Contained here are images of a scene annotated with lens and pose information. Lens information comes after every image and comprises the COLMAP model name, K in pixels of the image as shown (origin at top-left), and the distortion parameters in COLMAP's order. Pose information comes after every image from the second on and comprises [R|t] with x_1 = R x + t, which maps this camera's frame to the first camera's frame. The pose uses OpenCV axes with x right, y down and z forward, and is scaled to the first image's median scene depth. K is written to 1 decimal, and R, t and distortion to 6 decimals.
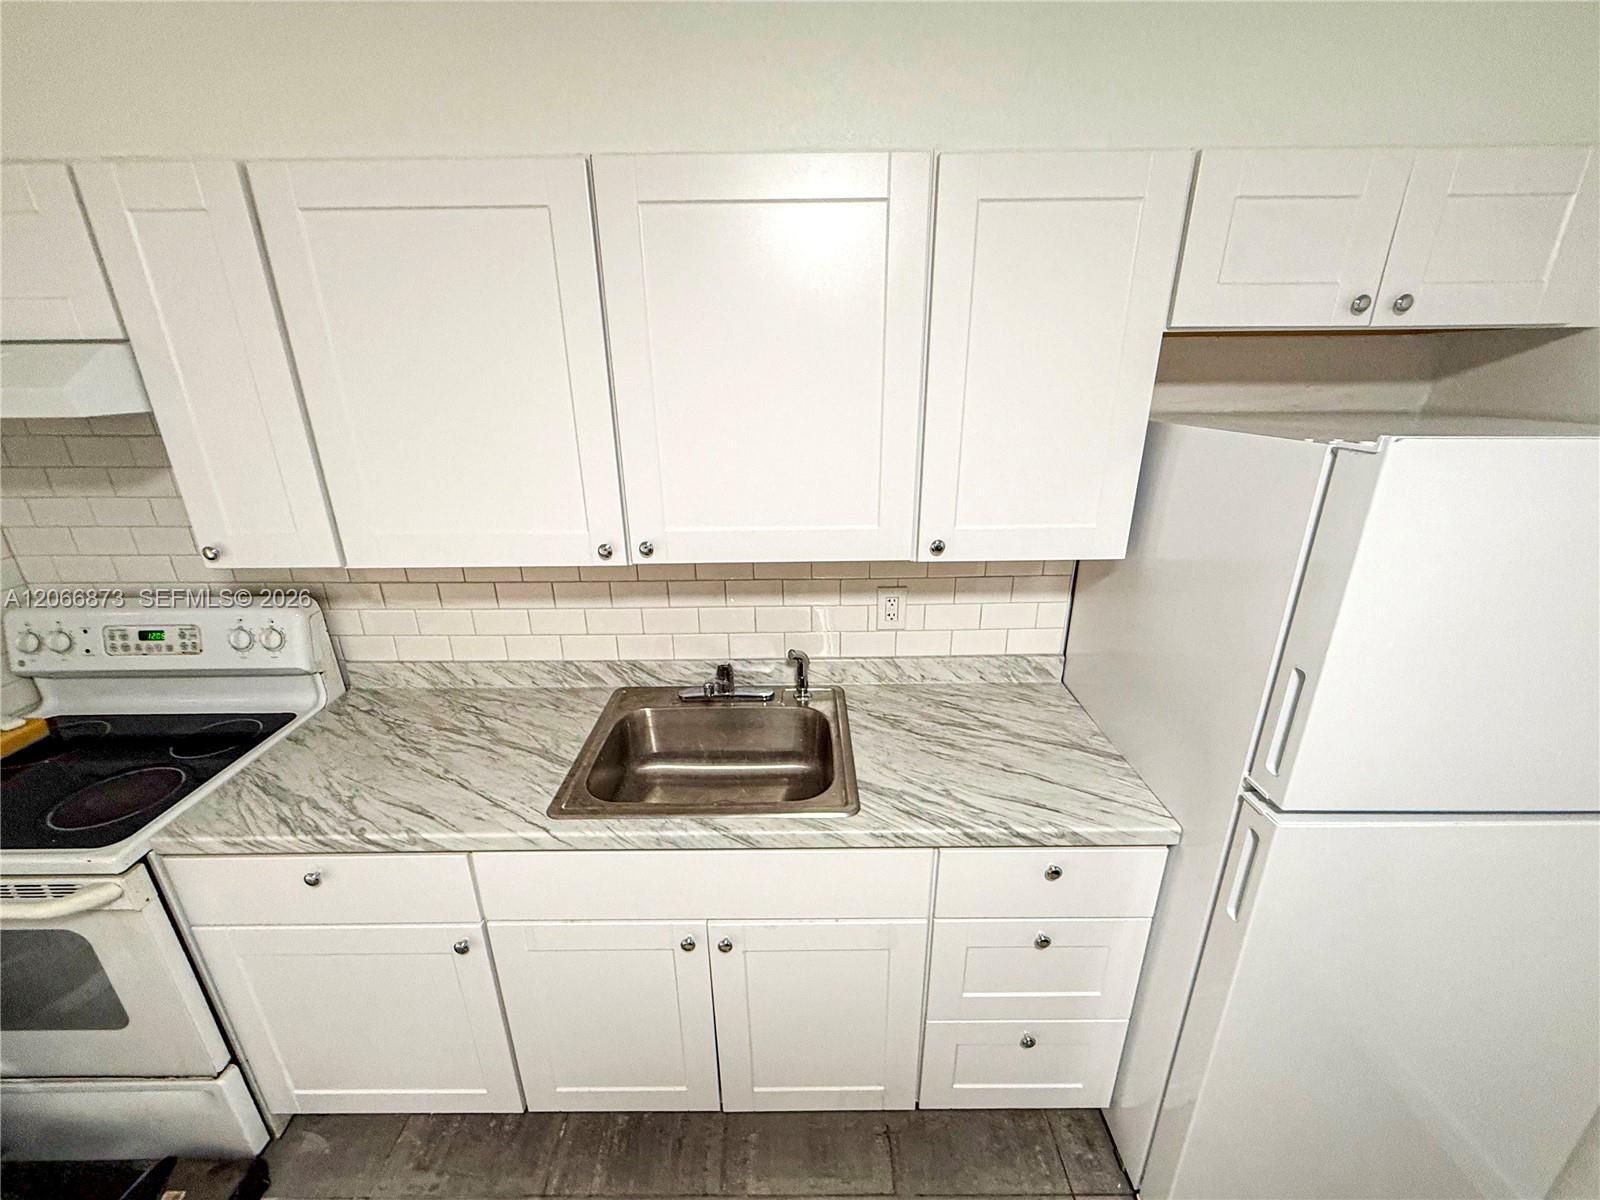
lens RADIAL K [[648.1, 0, 799.2], [0, 648.1, 600.2], [0, 0, 1]] dist [-0.002989, 0.000432]
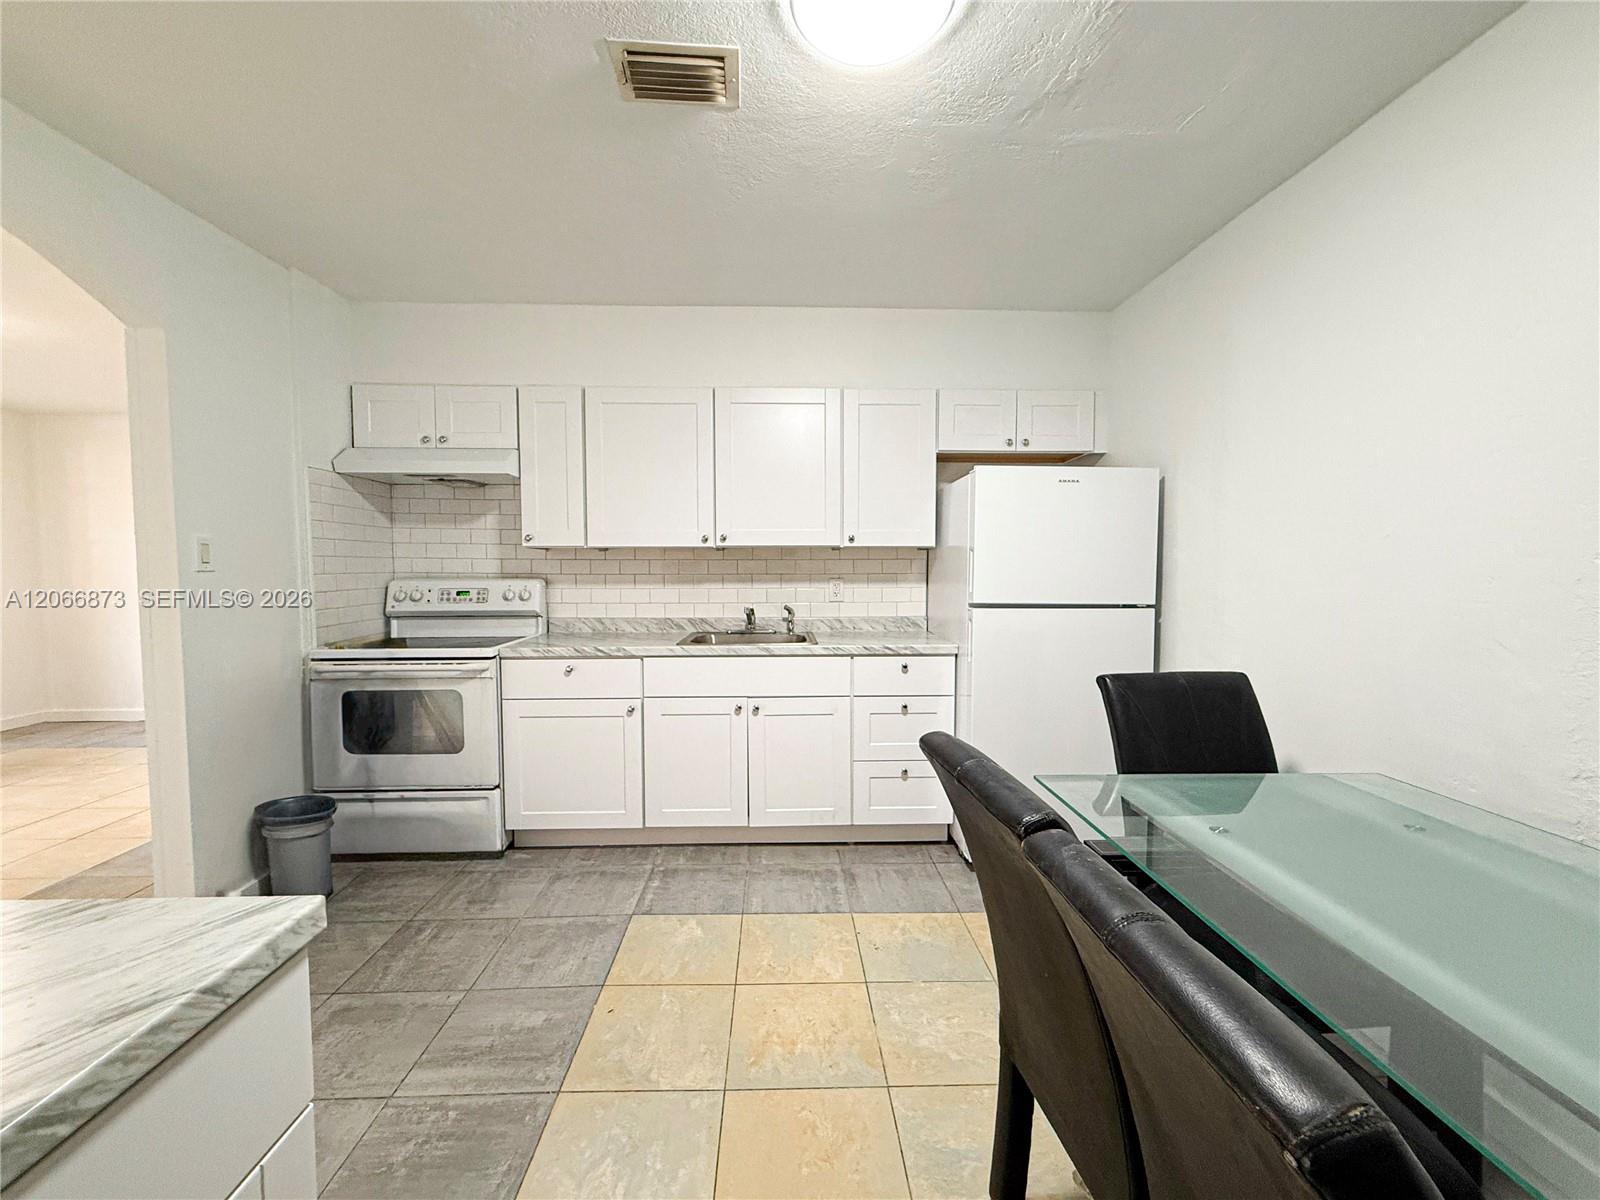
lens RADIAL K [[648.1, 0, 804.0], [0, 648.1, 598.8], [0, 0, 1]] dist [-0.002989, 0.000432]
pose [[0.999327, 0.004458, 0.036415, -0.029443], [0.006547, 0.954990, -0.296565, 0.666452], [-0.036098, 0.296604, 0.954318, -0.927634]]
